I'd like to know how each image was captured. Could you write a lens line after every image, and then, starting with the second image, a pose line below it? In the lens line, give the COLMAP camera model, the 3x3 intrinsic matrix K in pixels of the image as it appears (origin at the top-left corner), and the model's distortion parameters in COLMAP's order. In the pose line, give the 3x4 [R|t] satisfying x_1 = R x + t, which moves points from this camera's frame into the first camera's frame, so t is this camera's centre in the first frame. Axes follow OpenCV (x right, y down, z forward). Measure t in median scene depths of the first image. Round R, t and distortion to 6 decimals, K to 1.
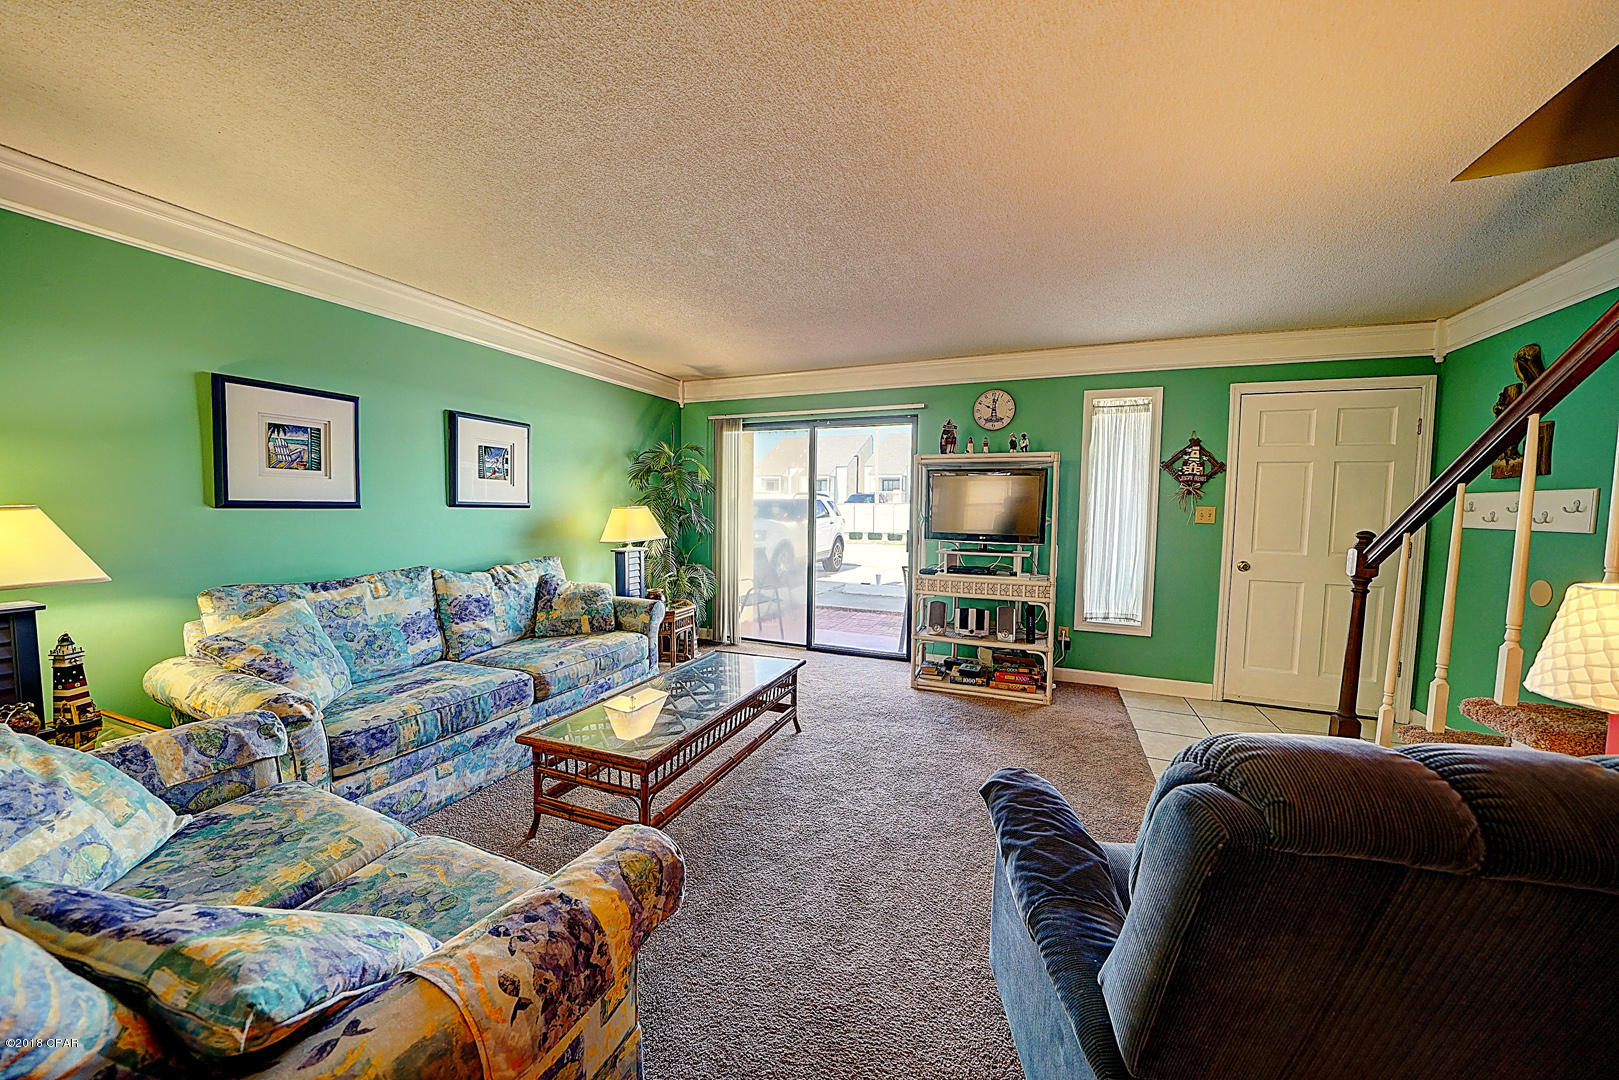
lens RADIAL K [[562.9, 0, 809.8], [0, 562.9, 539.4], [0, 0, 1]] dist [-0.016367, 0.000264]
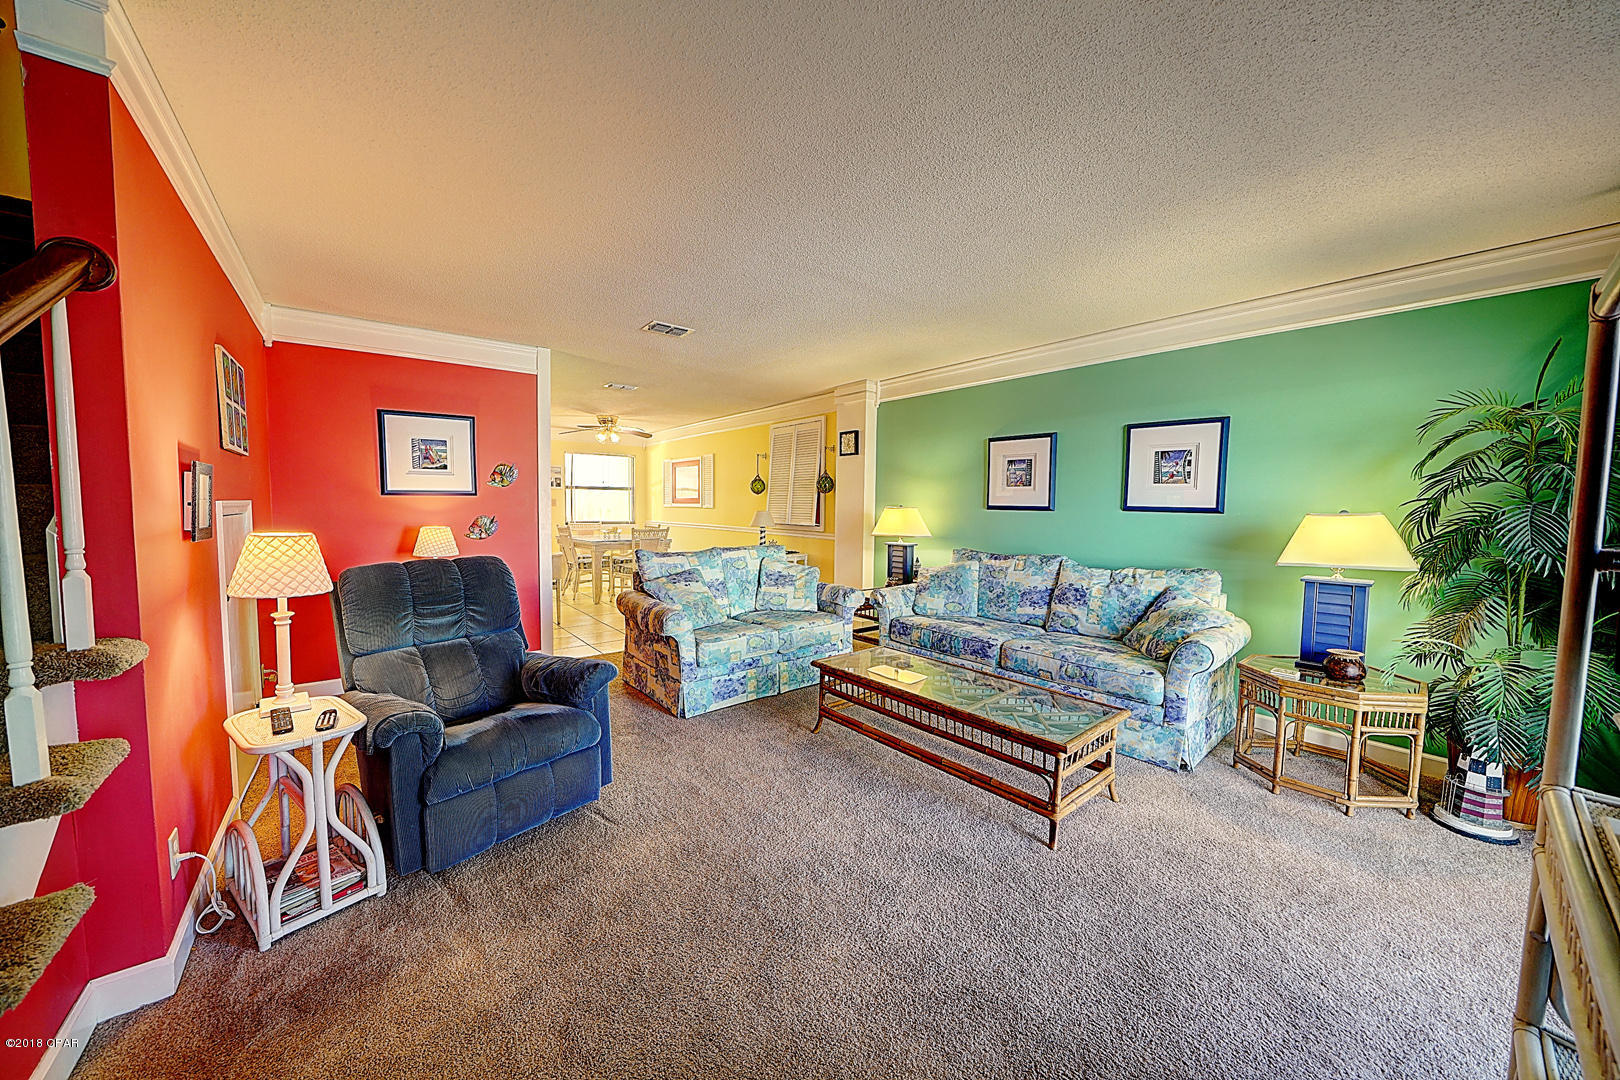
lens RADIAL K [[563.2, 0, 811.2], [0, 563.2, 543.1], [0, 0, 1]] dist [-0.016367, 0.000264]
pose [[-0.469572, 0.045152, -0.881739, 0.573837], [-0.068709, 0.993794, 0.087480, -0.043618], [0.880217, 0.101661, -0.463555, 0.866258]]
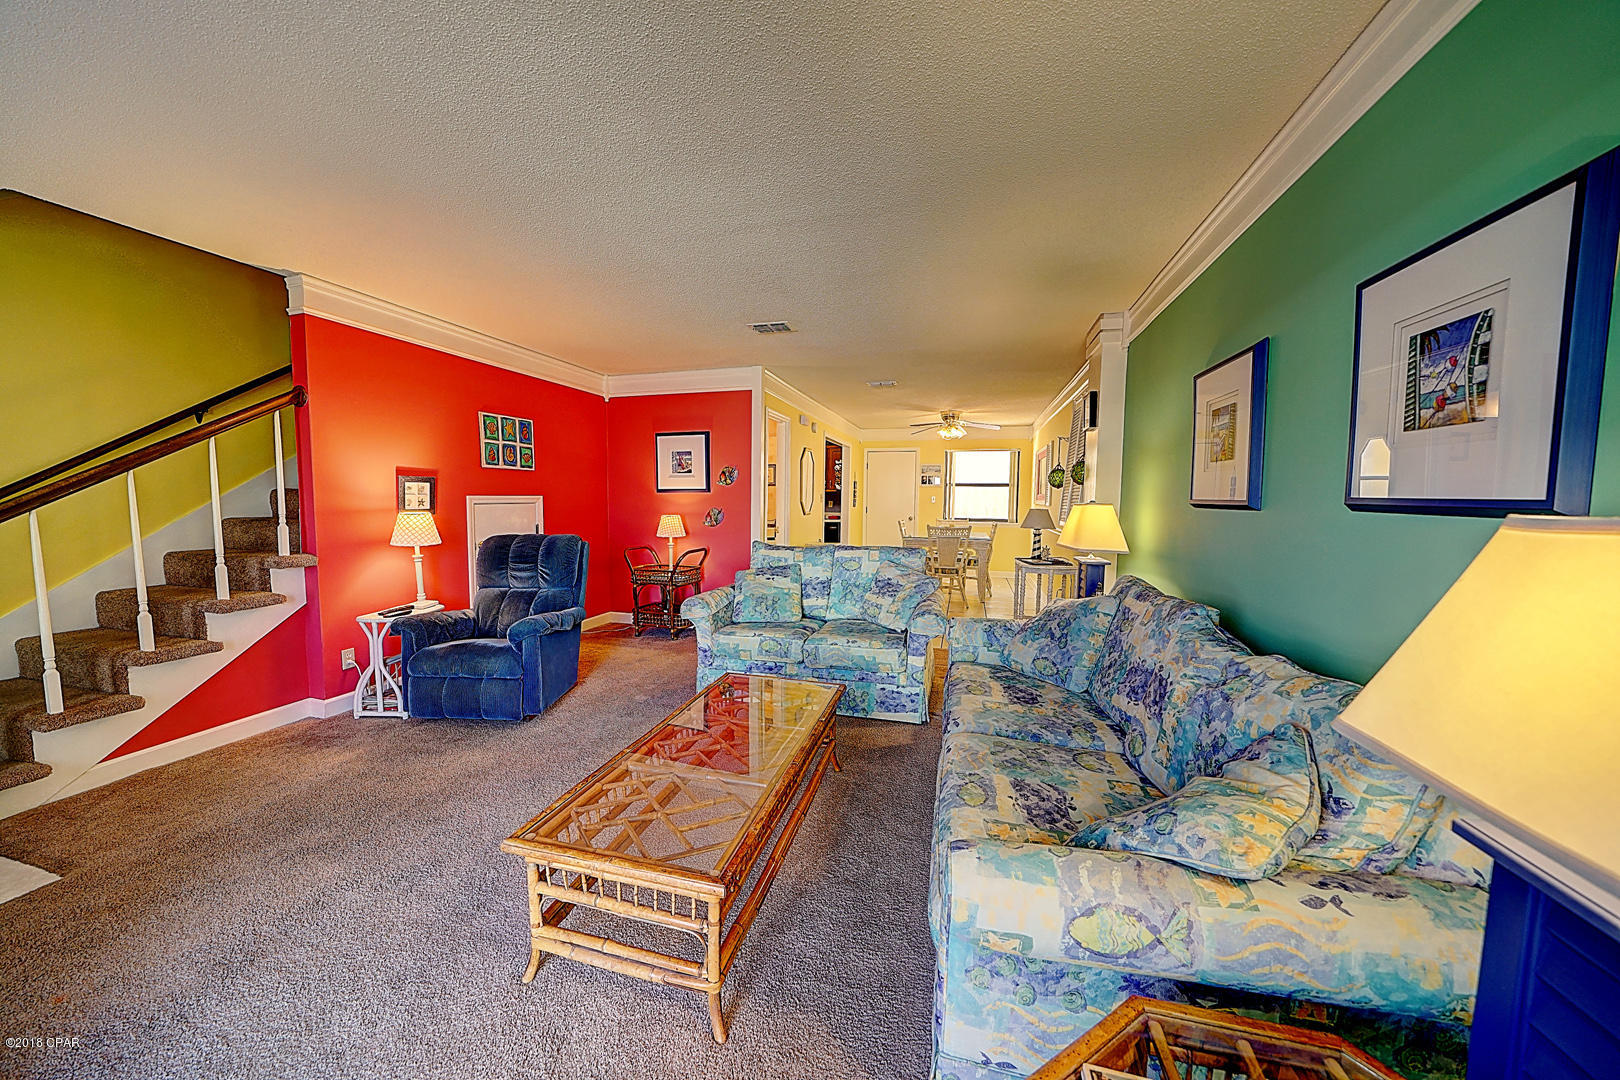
lens RADIAL K [[563.2, 0, 809.4], [0, 563.2, 541.5], [0, 0, 1]] dist [-0.016367, 0.000264]
pose [[-0.992353, -0.010467, -0.122985, -0.161554], [-0.027253, 0.990388, 0.135606, -0.071674], [0.120384, 0.137921, -0.983100, 1.213923]]
